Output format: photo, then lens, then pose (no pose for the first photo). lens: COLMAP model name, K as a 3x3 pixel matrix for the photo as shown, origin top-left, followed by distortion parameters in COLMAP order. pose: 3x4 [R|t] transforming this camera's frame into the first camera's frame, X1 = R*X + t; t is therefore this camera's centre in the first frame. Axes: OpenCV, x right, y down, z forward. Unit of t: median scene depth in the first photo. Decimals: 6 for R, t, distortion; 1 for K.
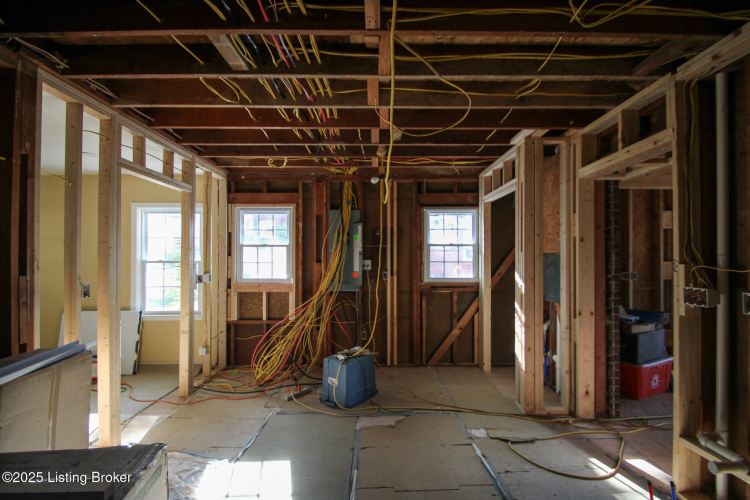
lens RADIAL K [[344.1, 0, 380.5], [0, 344.1, 256.8], [0, 0, 1]] dist [-0.009598, -0.001474]
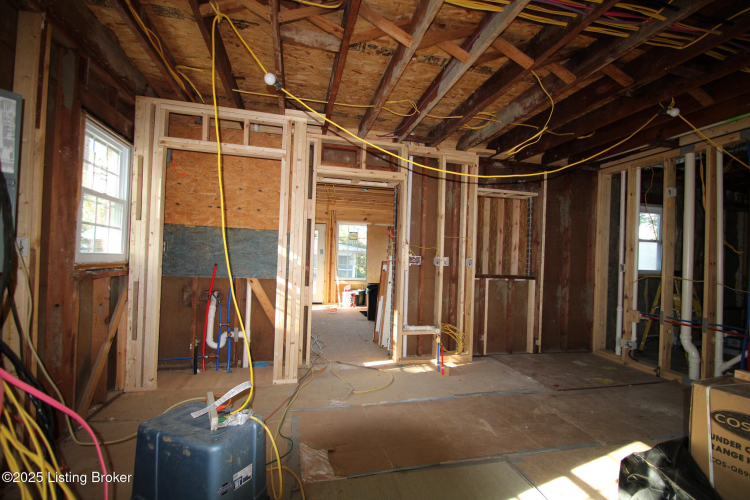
lens RADIAL K [[344.1, 0, 380.5], [0, 344.1, 256.8], [0, 0, 1]] dist [-0.009598, -0.001474]
pose [[-0.226259, -0.000128, 0.974067, -0.698223], [-0.043586, 0.999000, -0.009993, 0.080307], [-0.973091, -0.044717, -0.226039, 1.069912]]
